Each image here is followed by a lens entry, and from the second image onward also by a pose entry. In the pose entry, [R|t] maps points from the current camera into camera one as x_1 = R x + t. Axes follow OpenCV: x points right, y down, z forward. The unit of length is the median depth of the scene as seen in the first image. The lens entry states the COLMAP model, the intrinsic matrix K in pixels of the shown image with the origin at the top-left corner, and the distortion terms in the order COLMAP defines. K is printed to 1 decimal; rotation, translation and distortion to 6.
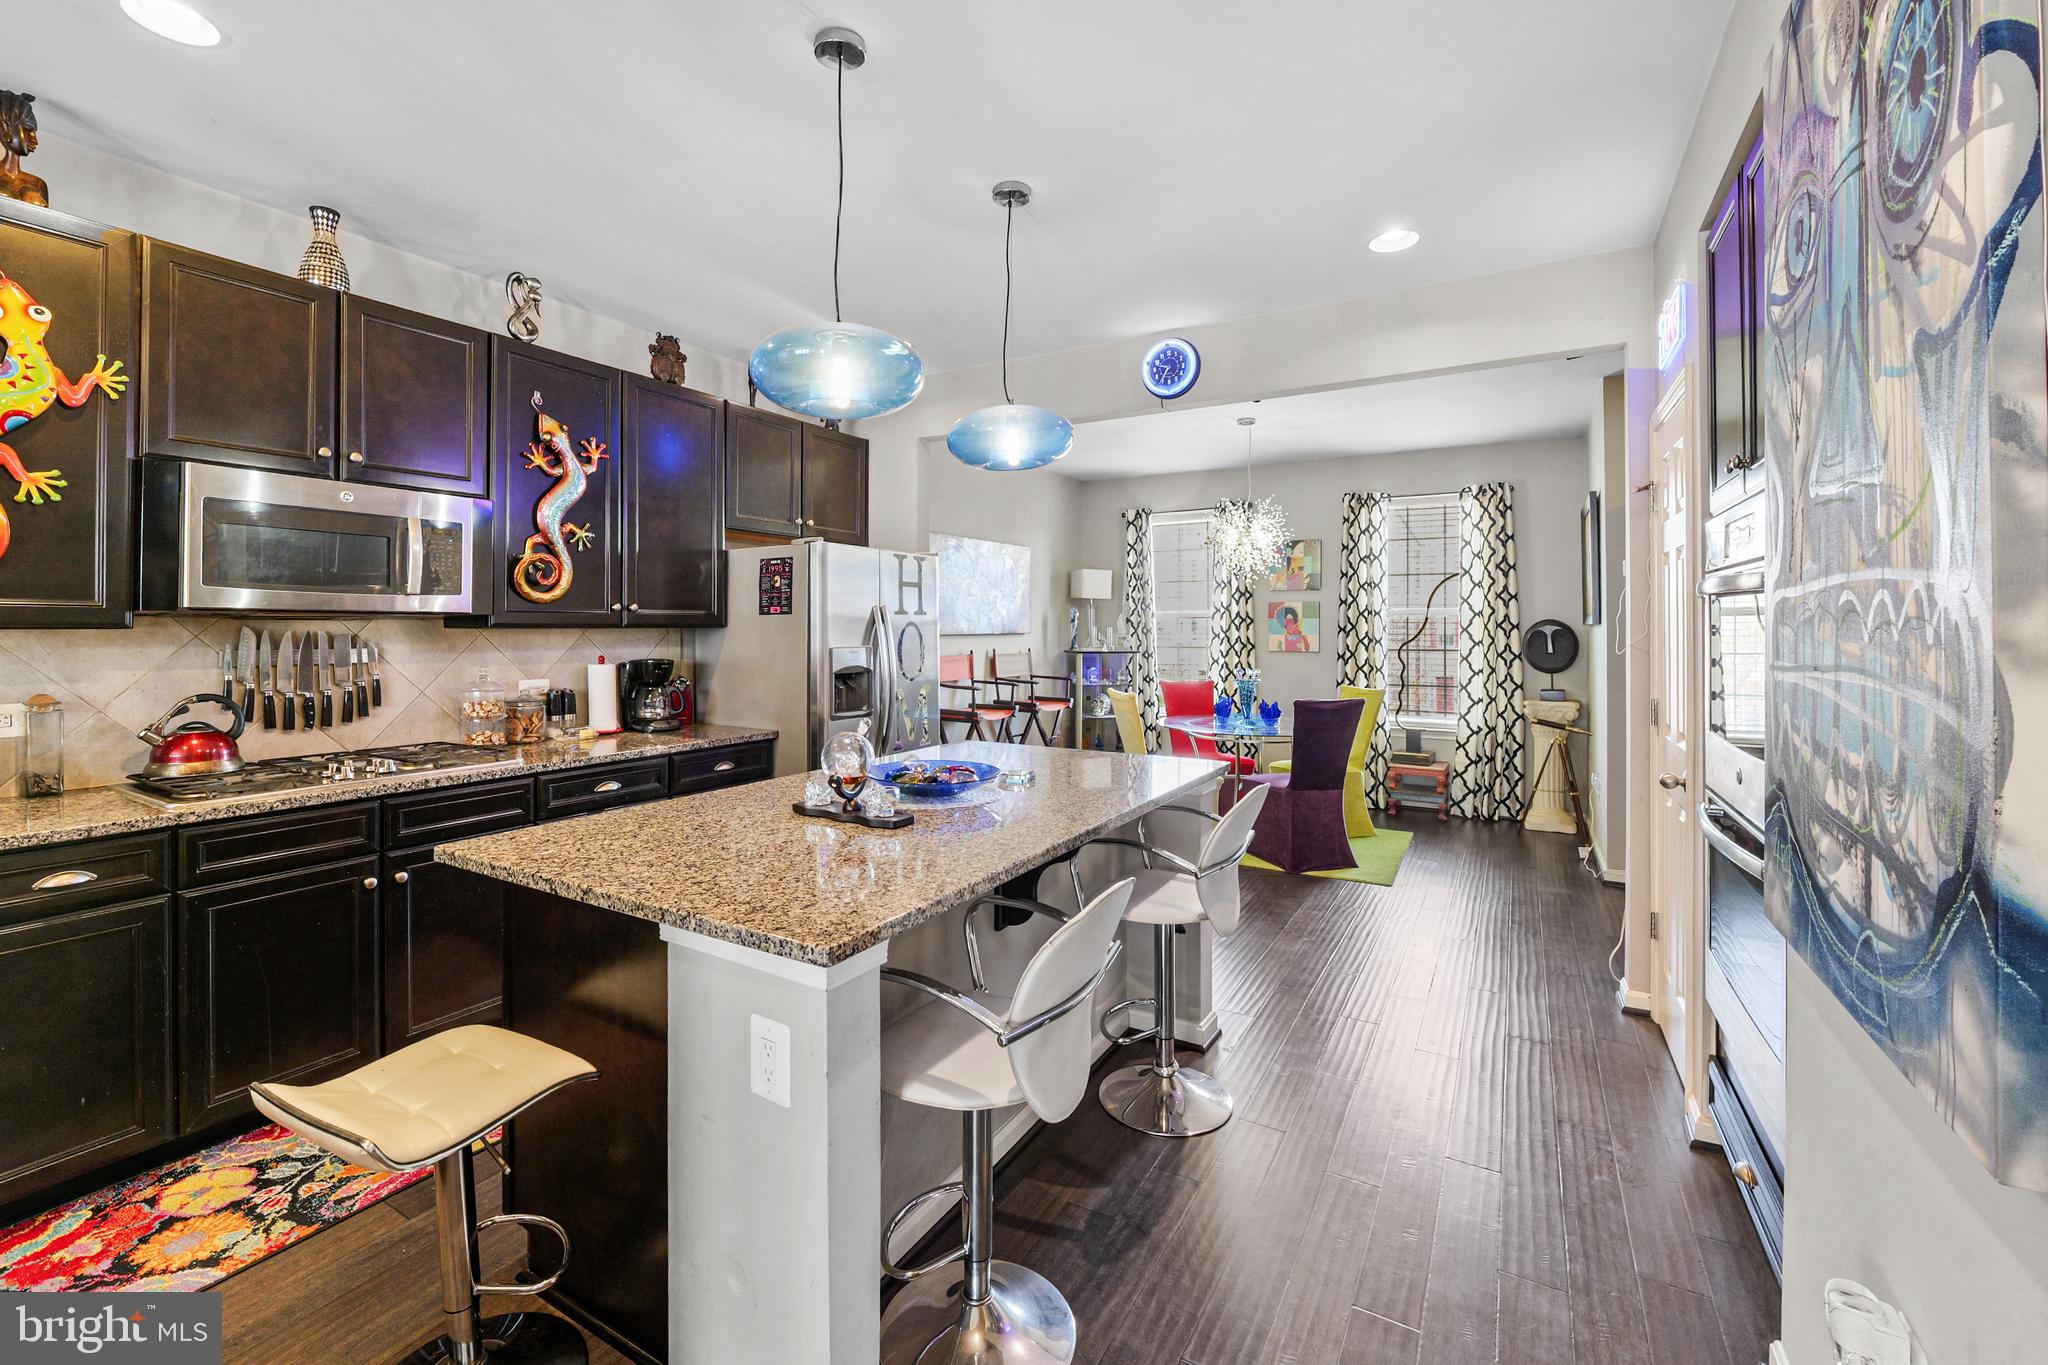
lens RADIAL K [[841.9, 0, 1056.0], [0, 841.9, 627.0], [0, 0, 1]] dist [-0.011256, -0.000721]
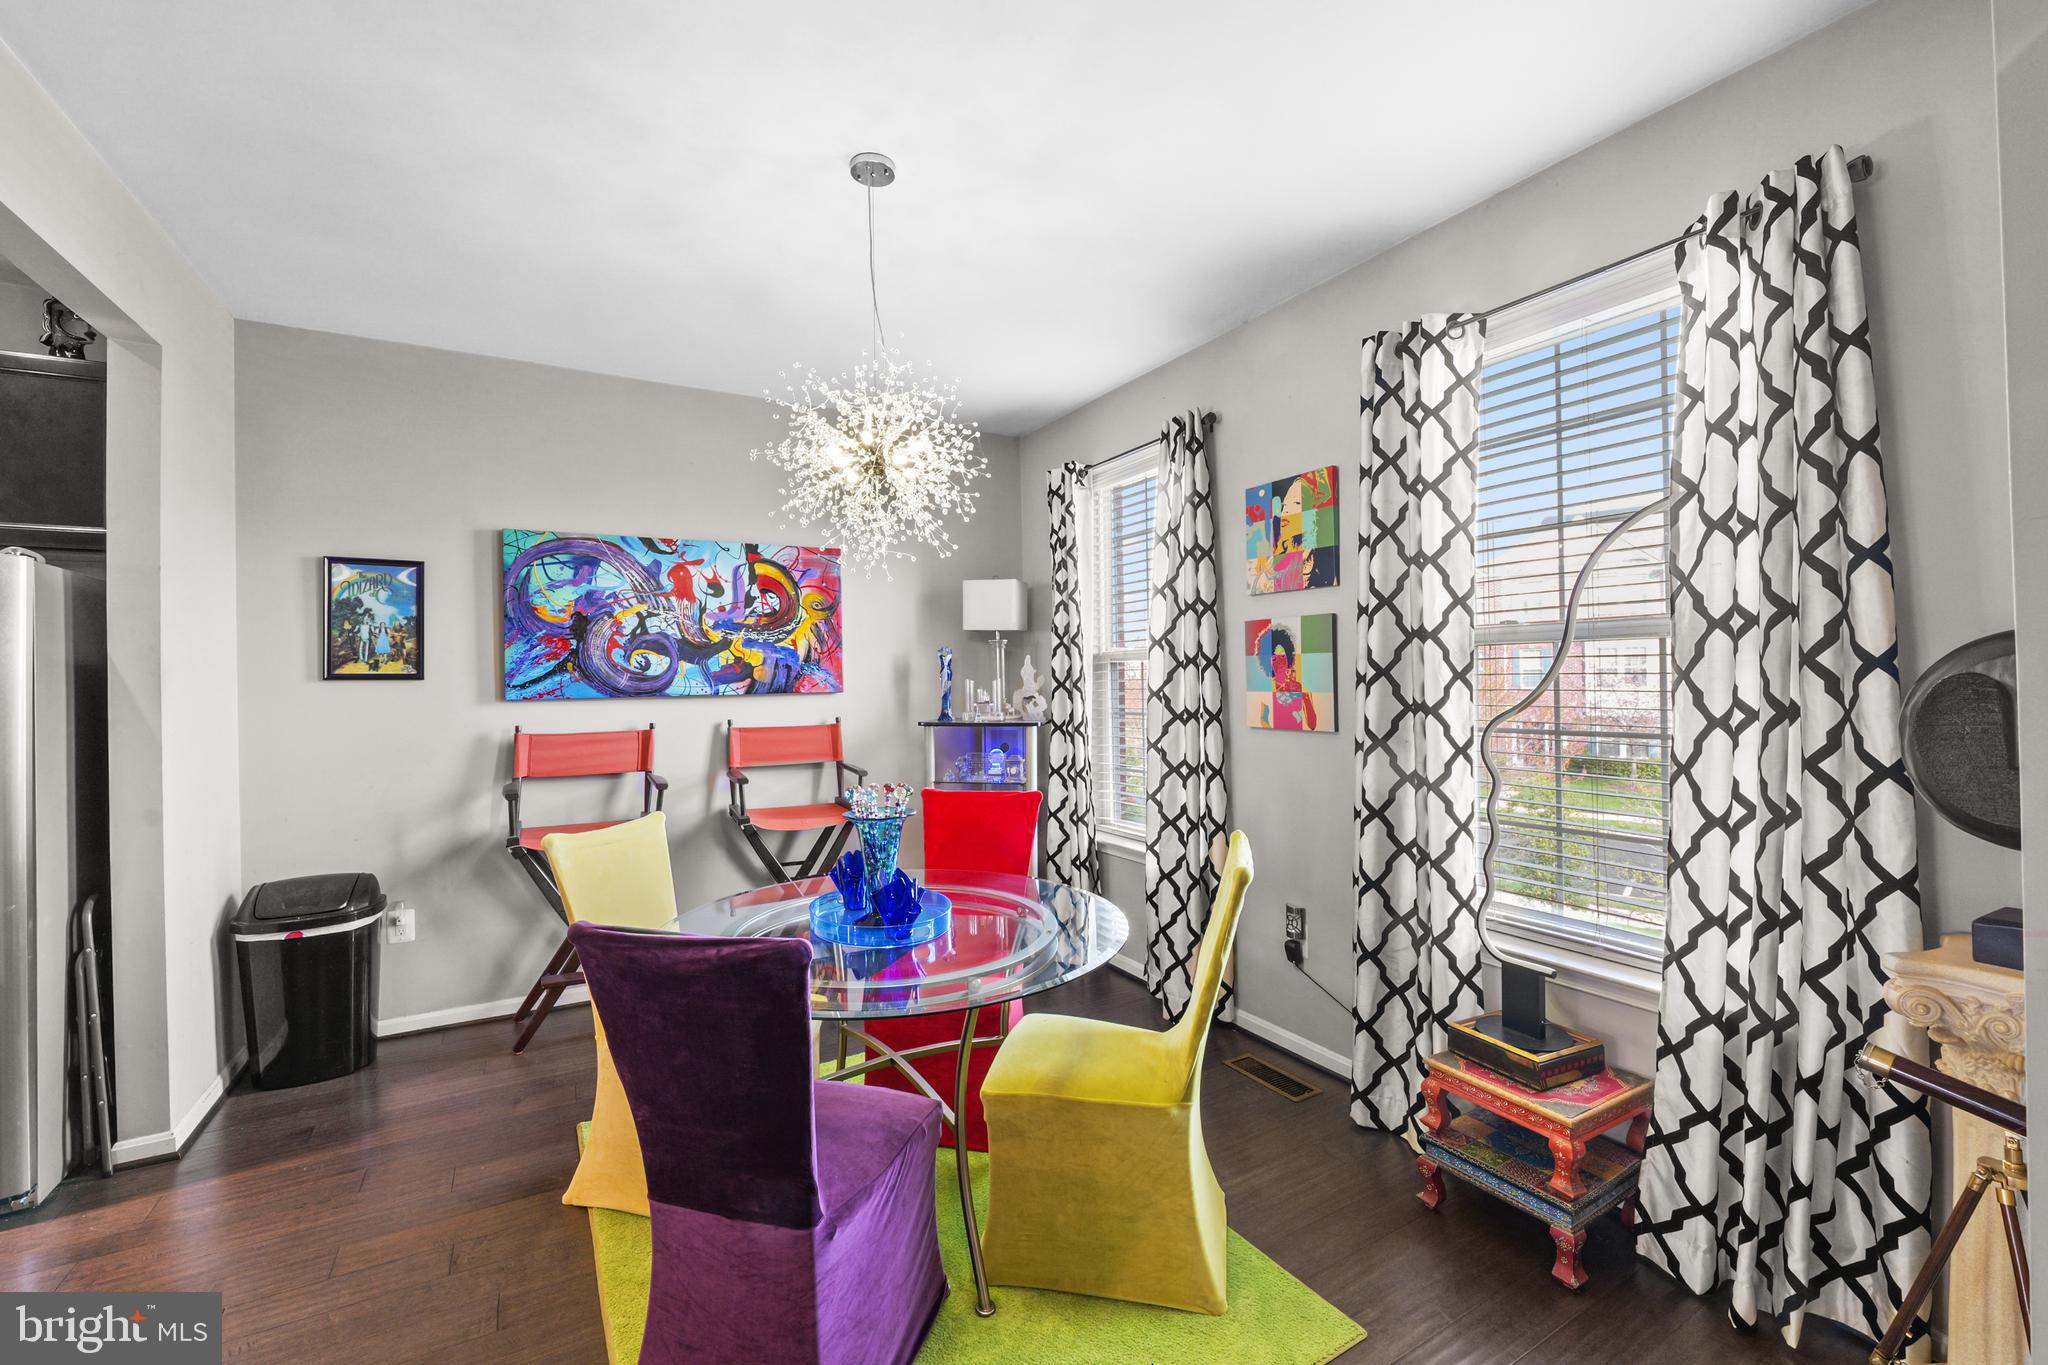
lens RADIAL K [[841.9, 0, 1027.4], [0, 841.9, 677.1], [0, 0, 1]] dist [-0.011256, -0.000721]
pose [[0.864425, -0.017010, -0.502475, 0.426774], [0.019276, 0.999814, -0.000687, -0.000493], [0.502393, -0.009092, 0.864592, 0.604144]]
